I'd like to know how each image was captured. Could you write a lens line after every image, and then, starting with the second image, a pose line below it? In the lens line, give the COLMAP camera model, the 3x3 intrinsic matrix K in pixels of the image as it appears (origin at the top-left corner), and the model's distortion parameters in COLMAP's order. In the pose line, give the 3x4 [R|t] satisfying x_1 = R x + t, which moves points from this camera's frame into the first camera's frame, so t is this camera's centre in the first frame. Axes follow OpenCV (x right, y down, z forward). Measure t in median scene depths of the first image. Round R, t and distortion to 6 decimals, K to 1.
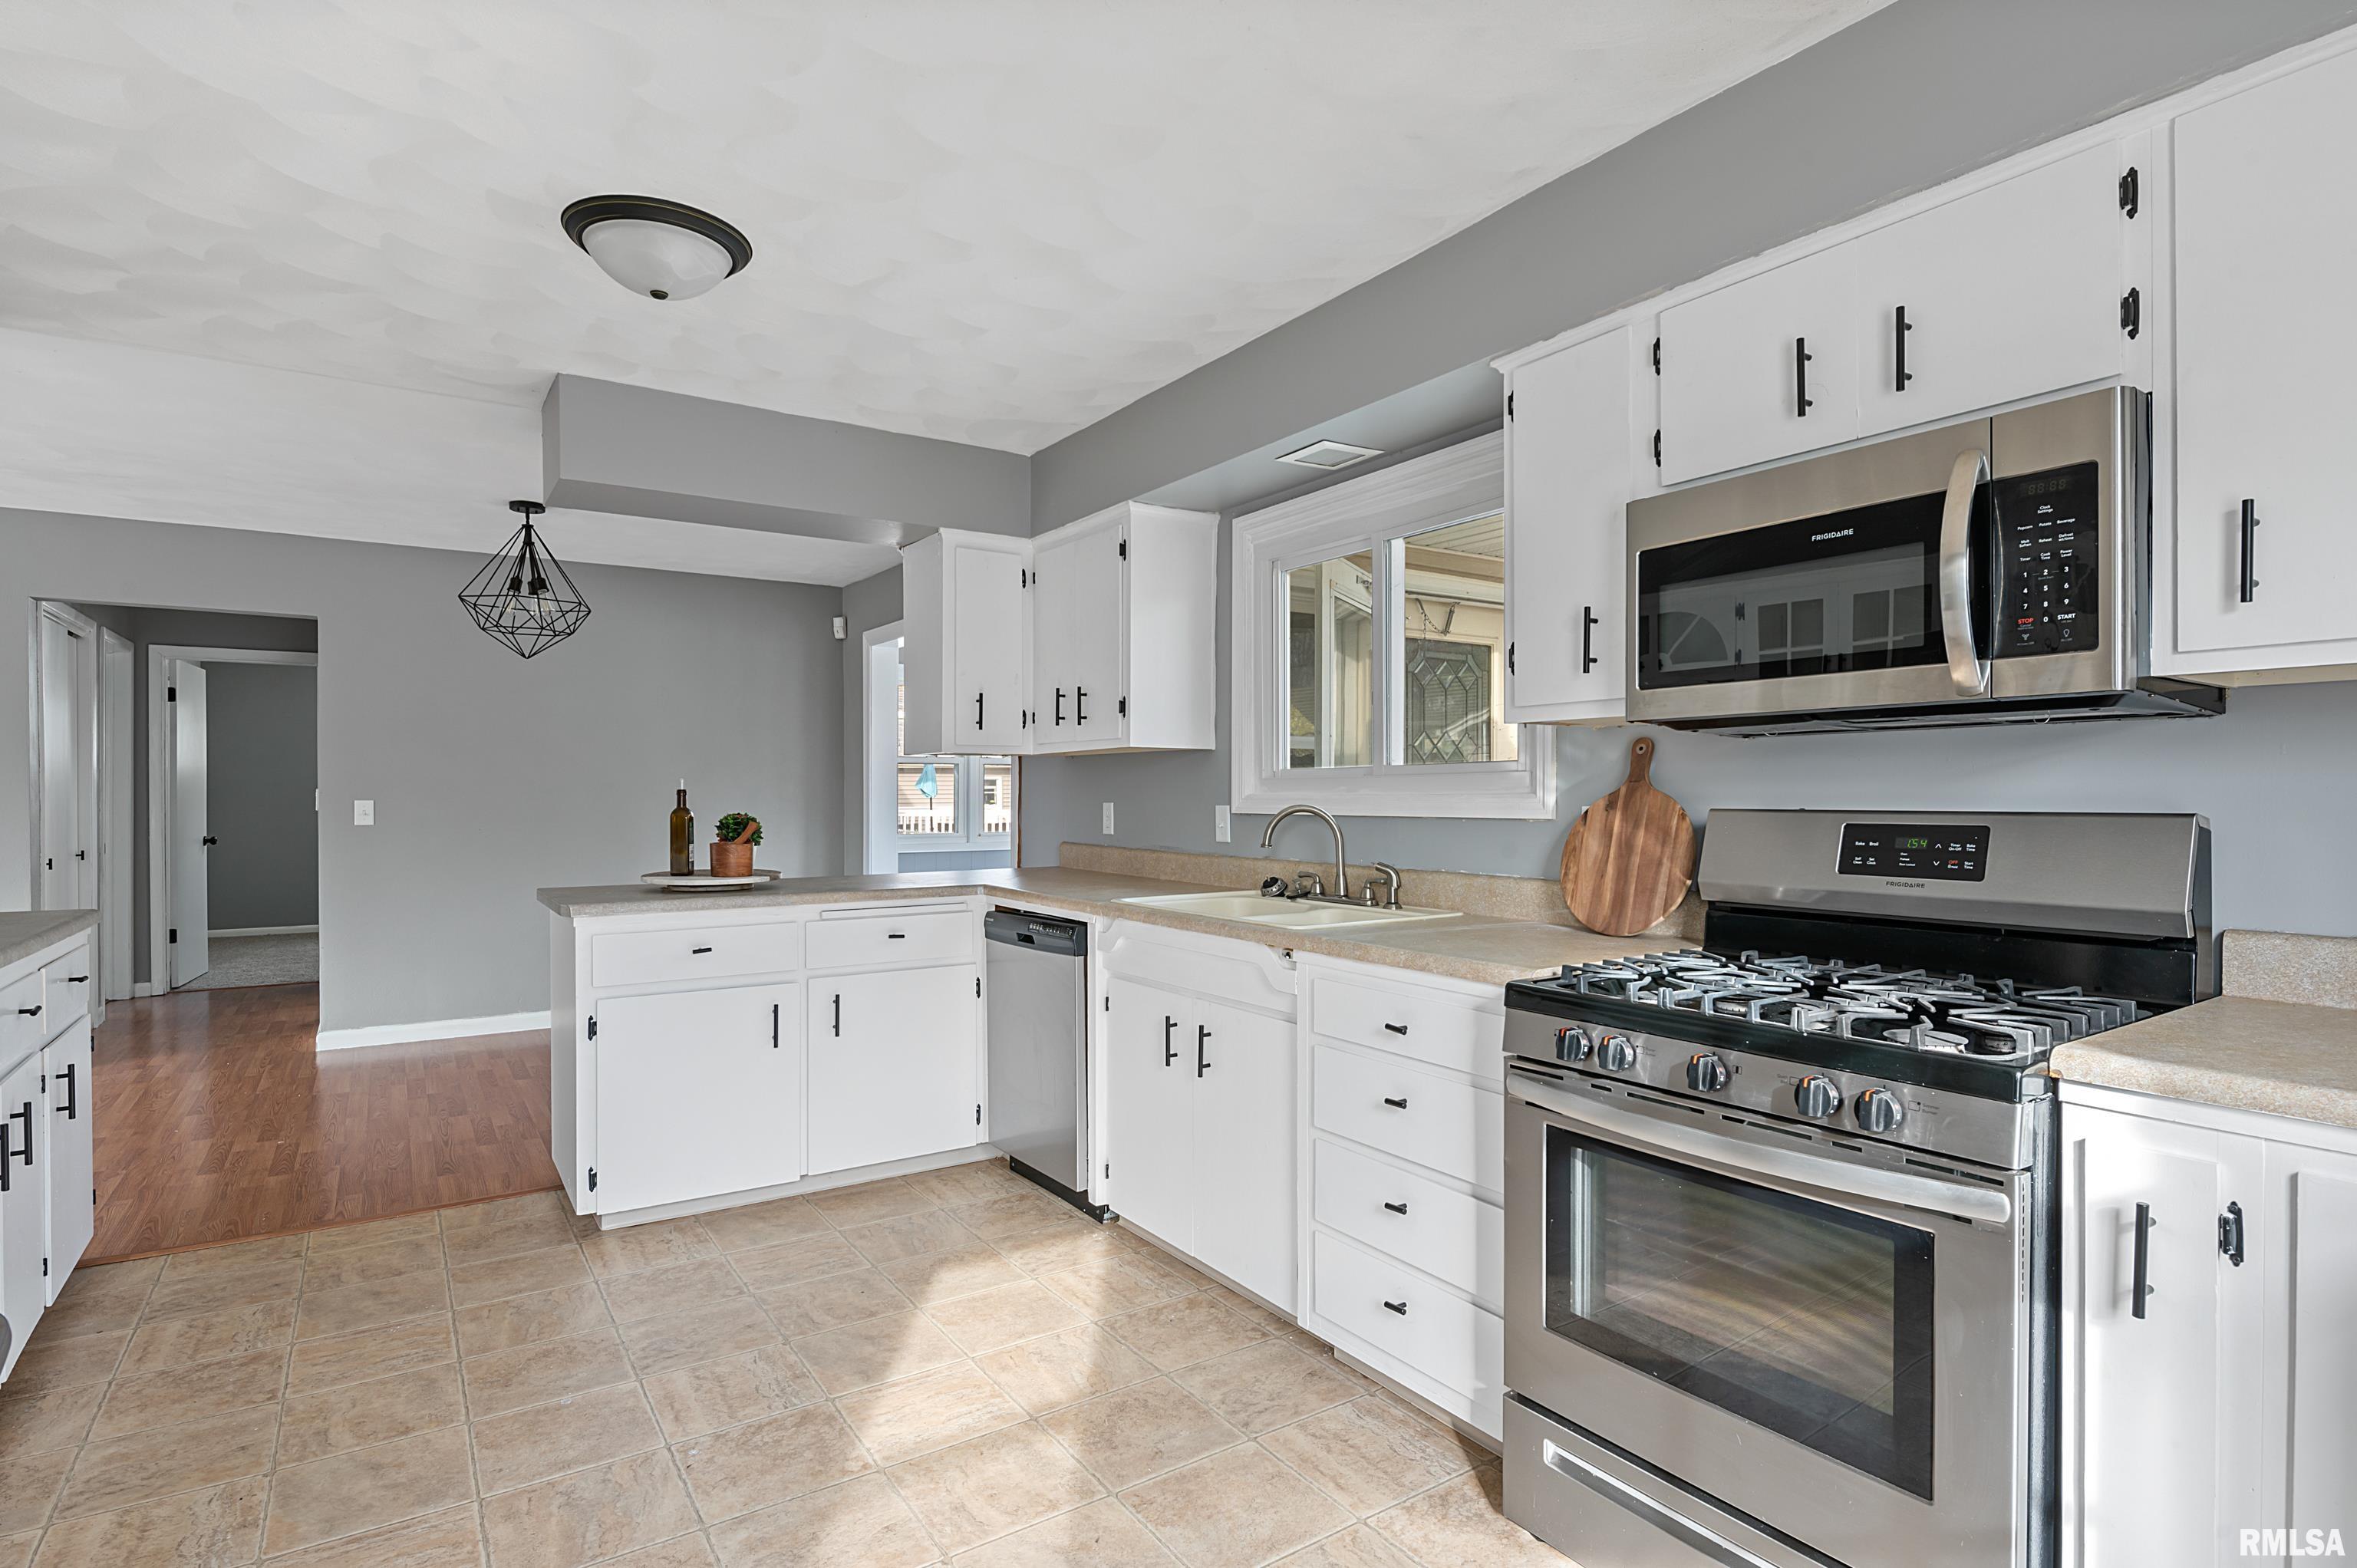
lens RADIAL K [[1174.8, 0, 1172.5], [0, 1174.8, 792.9], [0, 0, 1]] dist [0.000892, 0.000177]
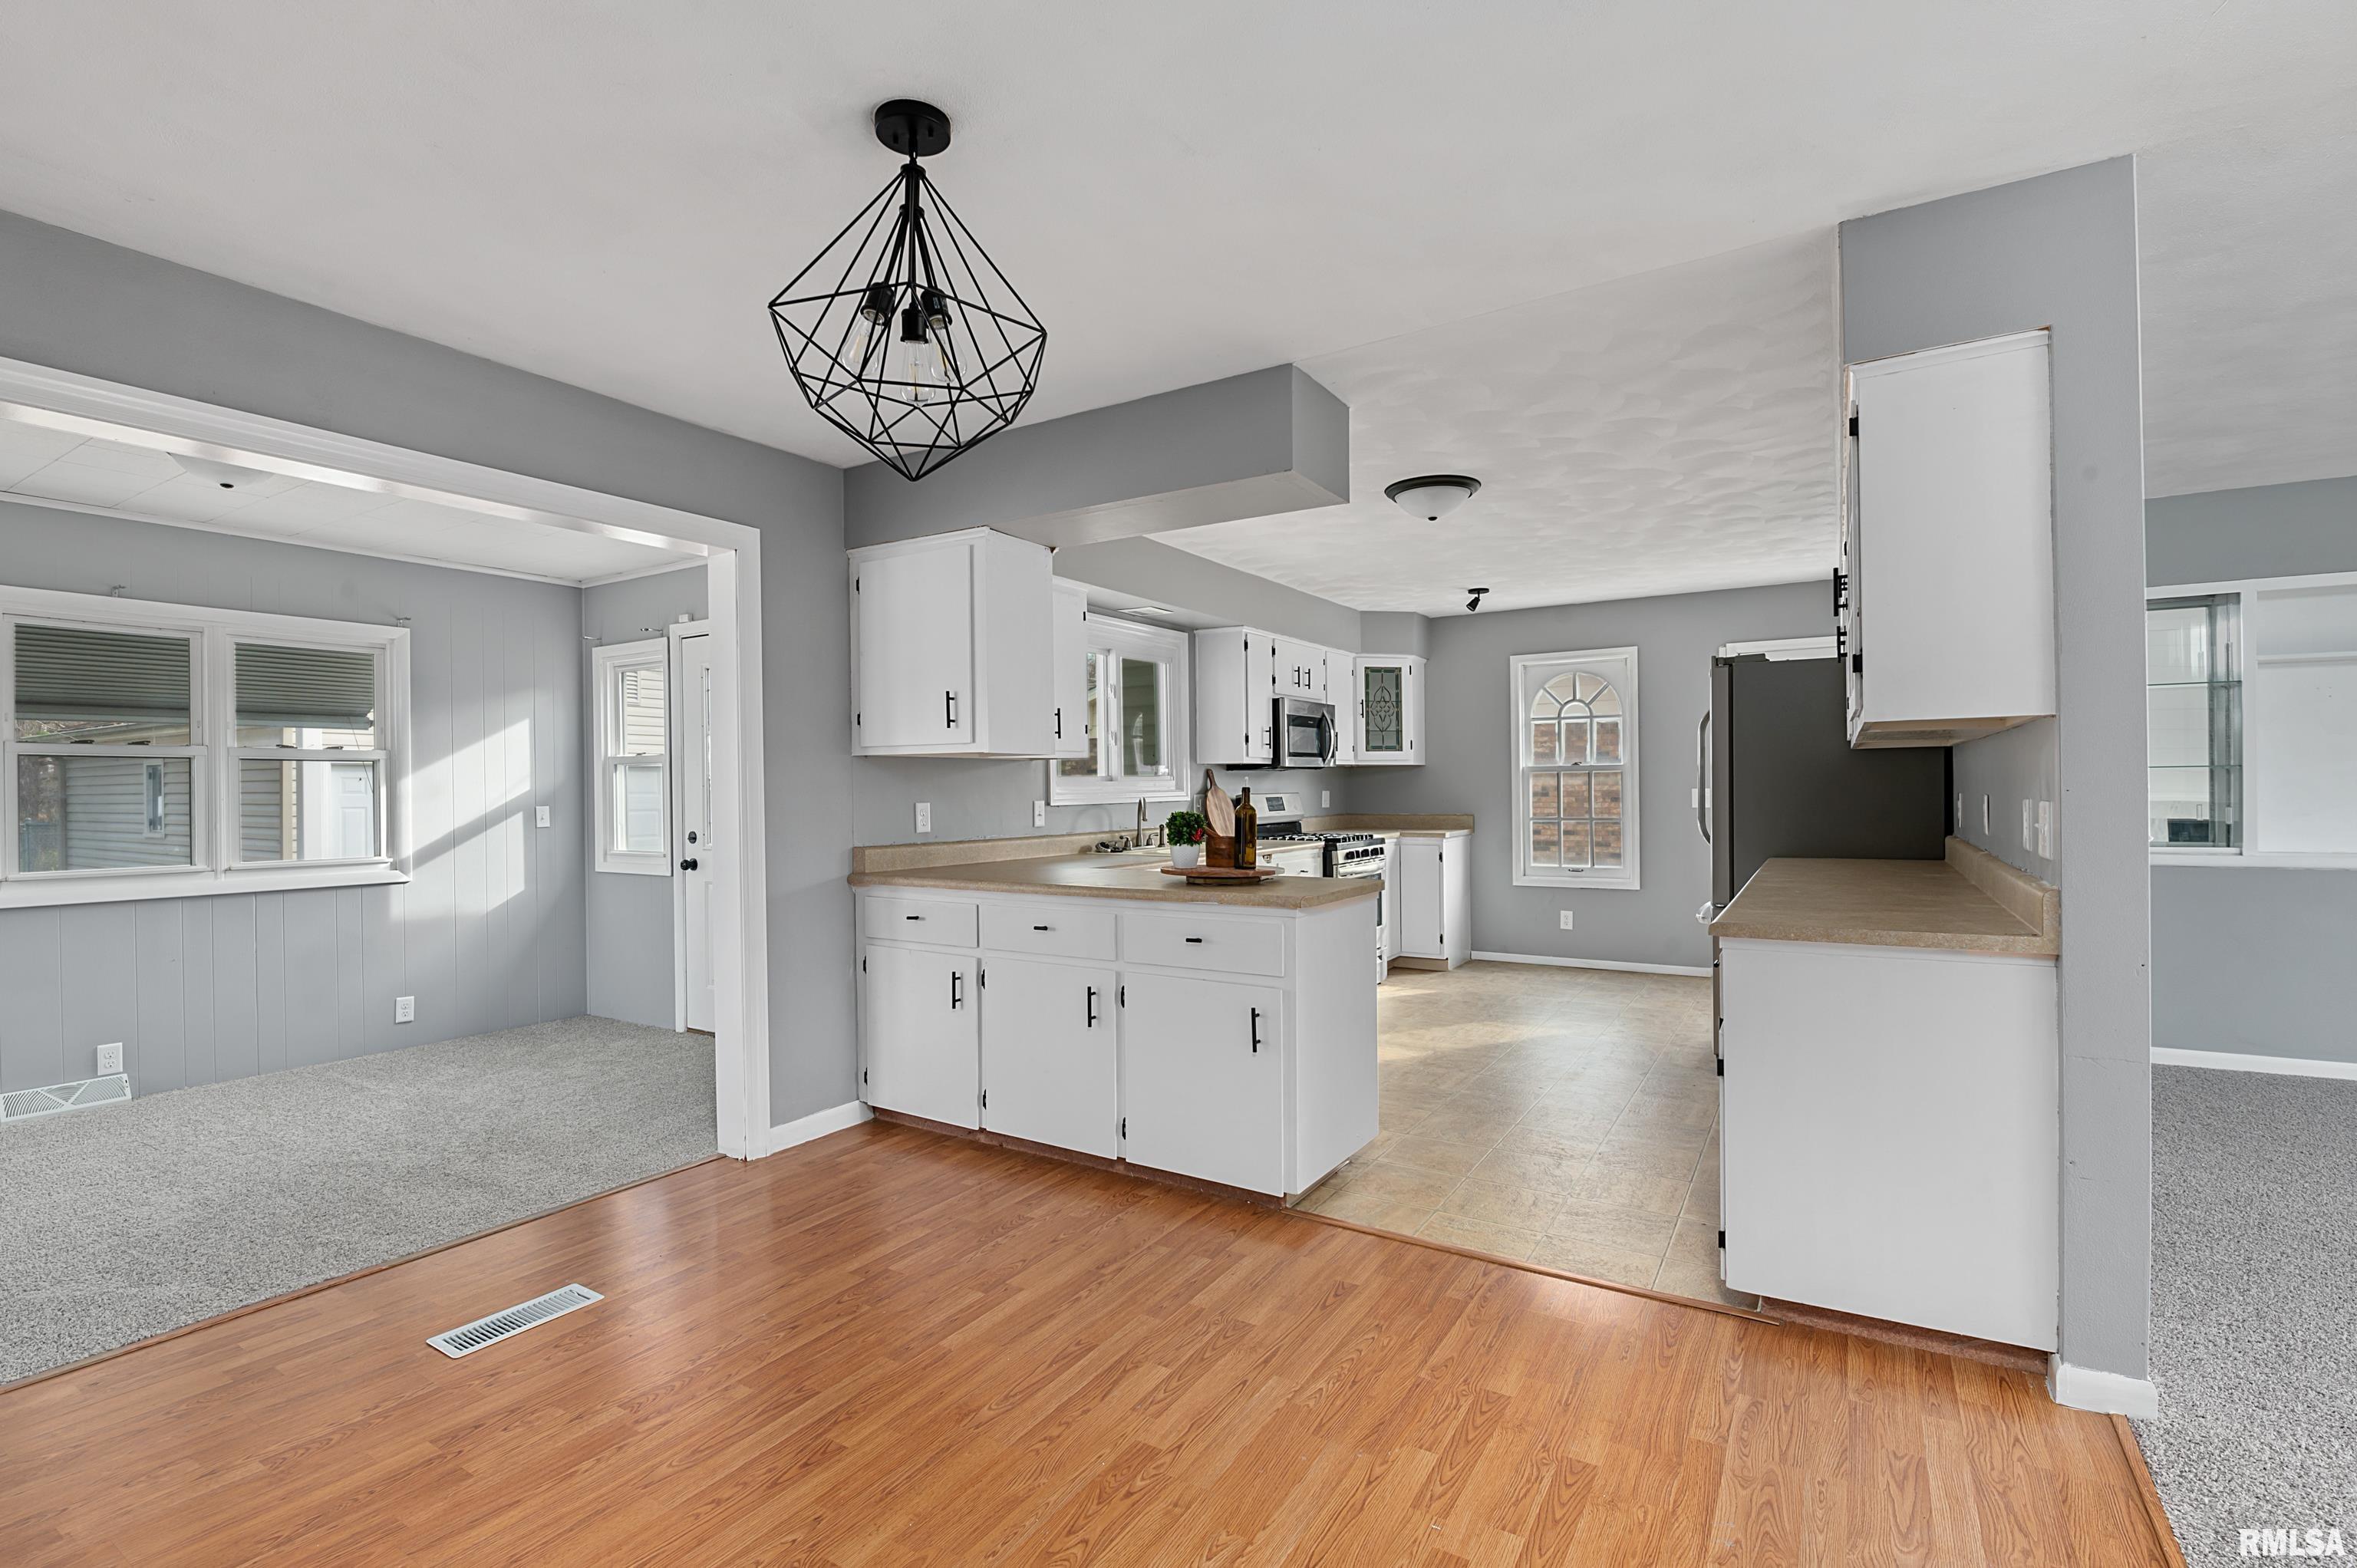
lens RADIAL K [[1064.4, 0, 1173.9], [0, 1064.4, 792.4], [0, 0, 1]] dist [-0.007784, -0.002402]
pose [[-0.406543, 0.002327, 0.913629, -1.223361], [0.012793, 0.999913, 0.003146, -0.001576], [-0.913542, 0.012967, -0.406537, 1.401575]]
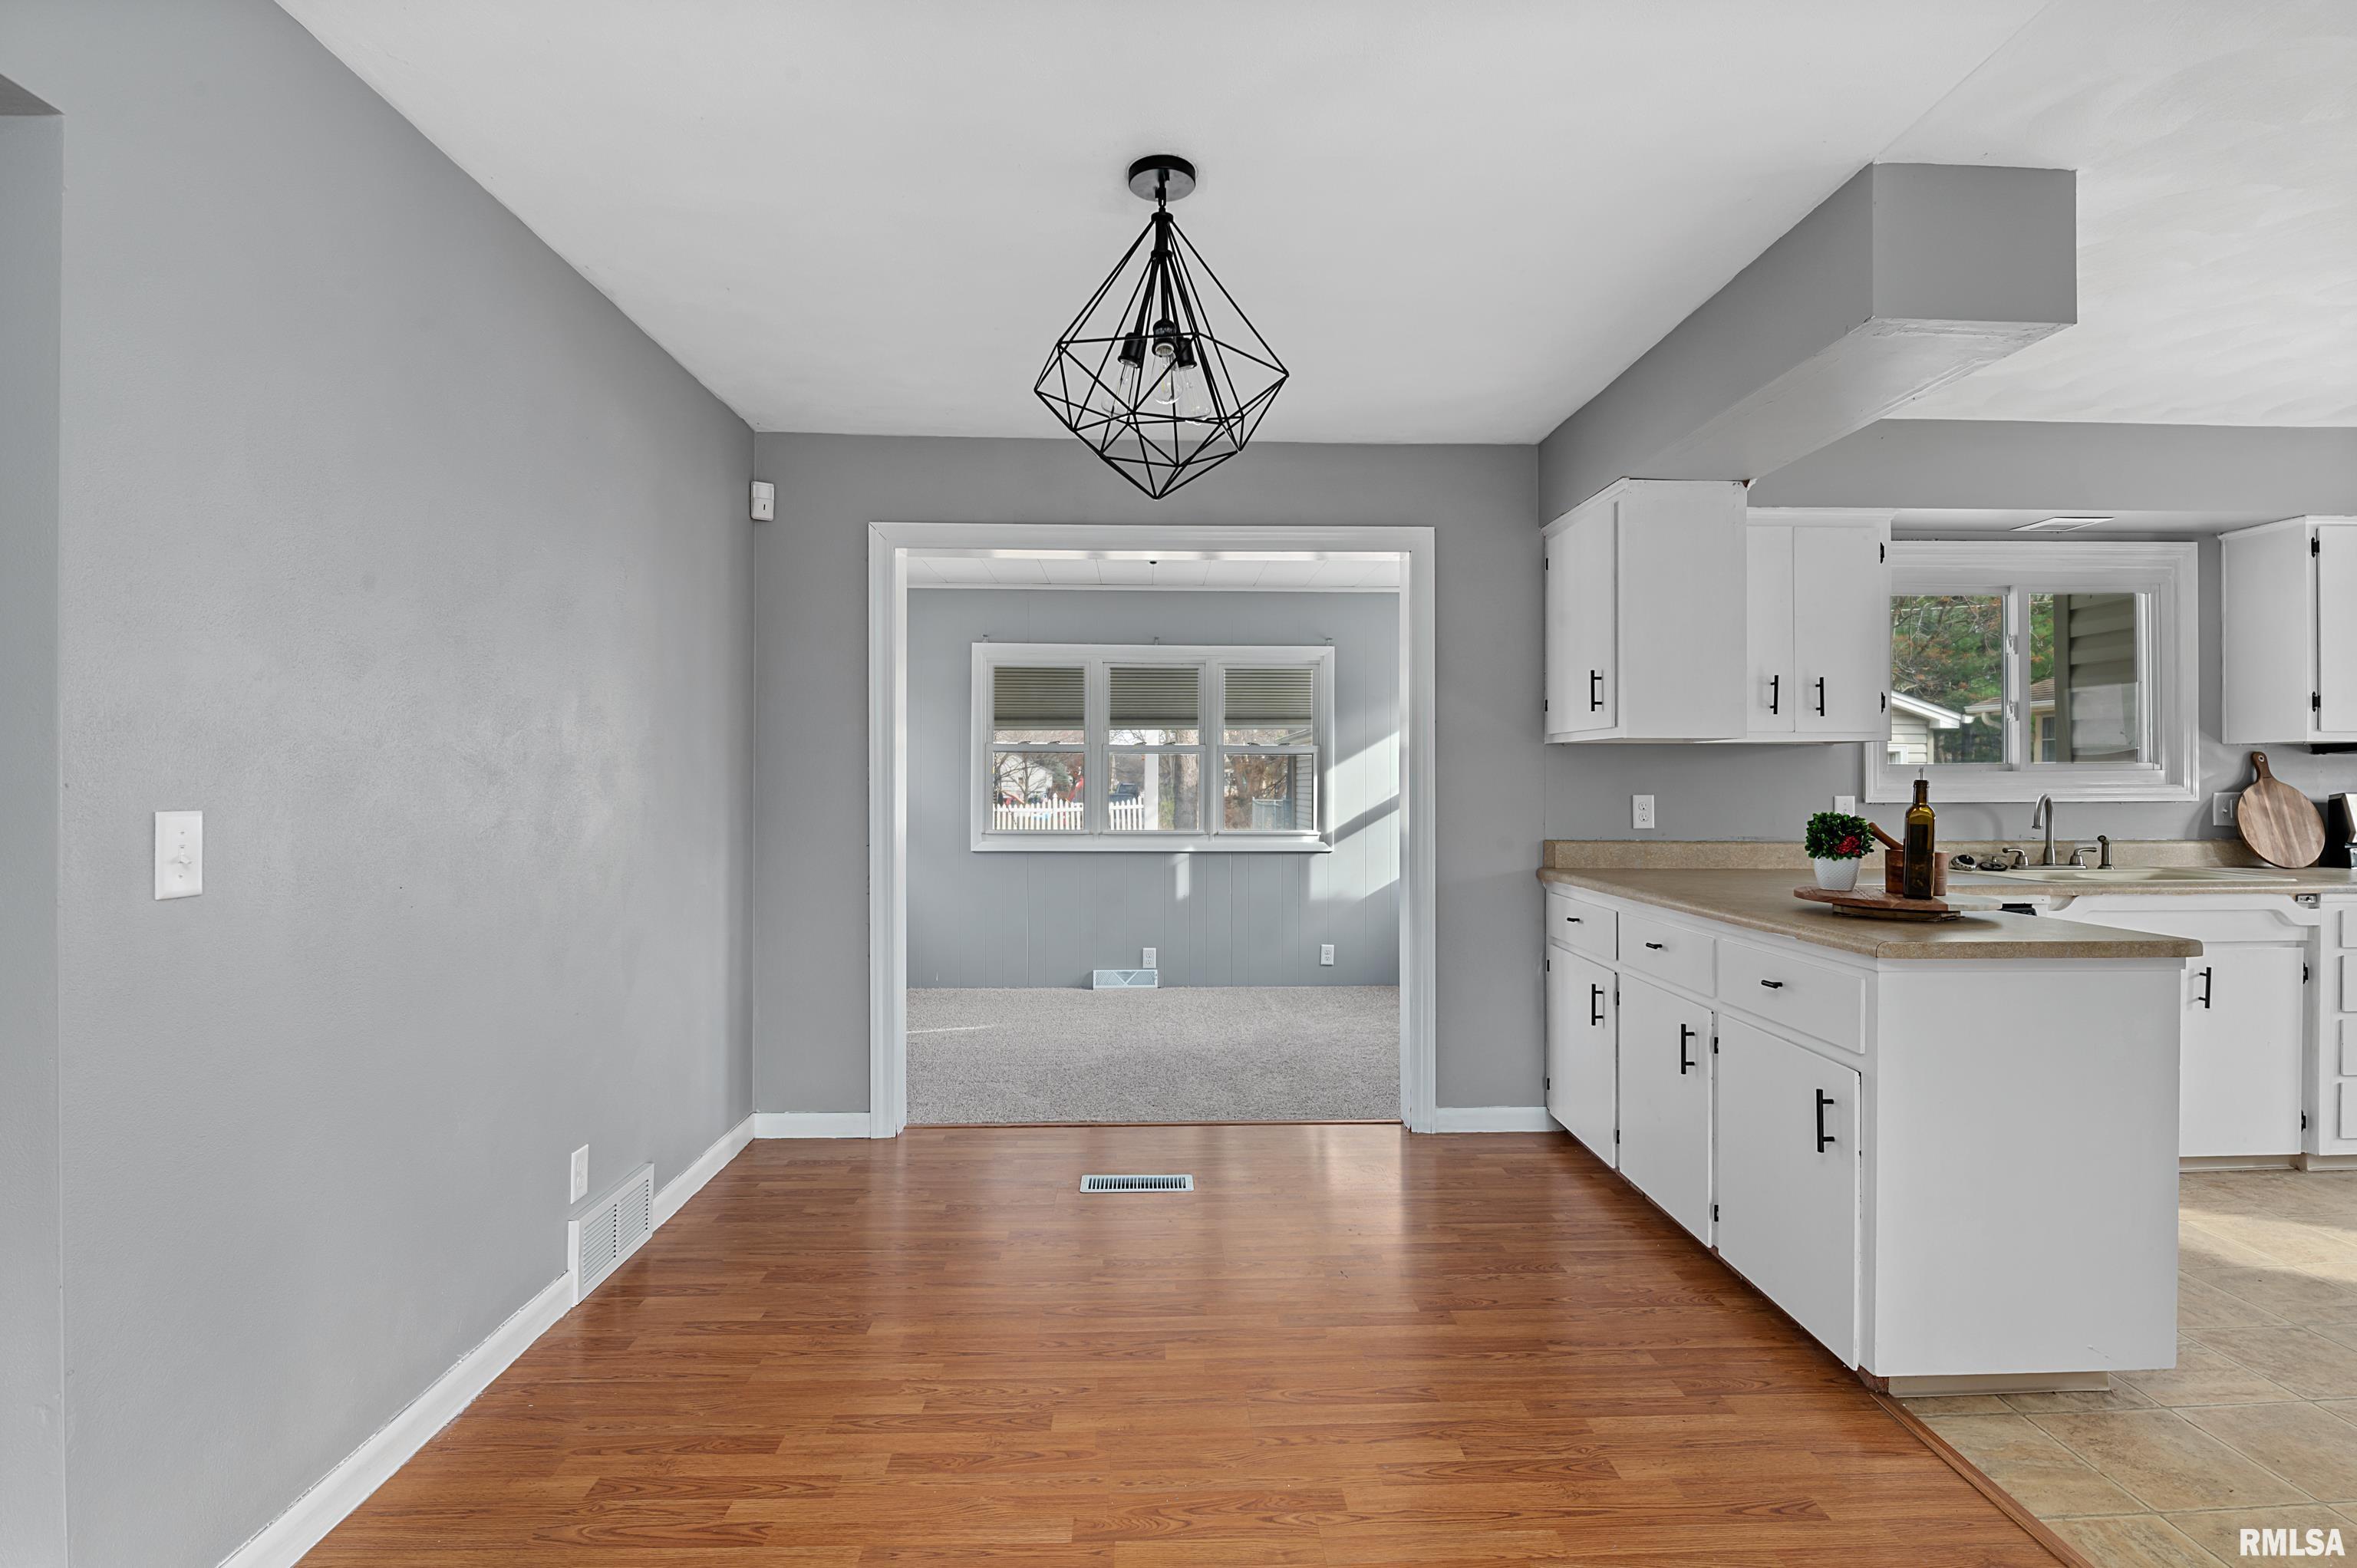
lens RADIAL K [[1121.0, 0, 1193.6], [0, 1121.0, 788.8], [0, 0, 1]] dist [-0.005080, -0.001052]
pose [[0.524729, -0.002094, 0.851267, -1.202353], [0.000334, 0.999997, 0.002254, 0.000947], [-0.851269, -0.000899, 0.524728, 0.986588]]
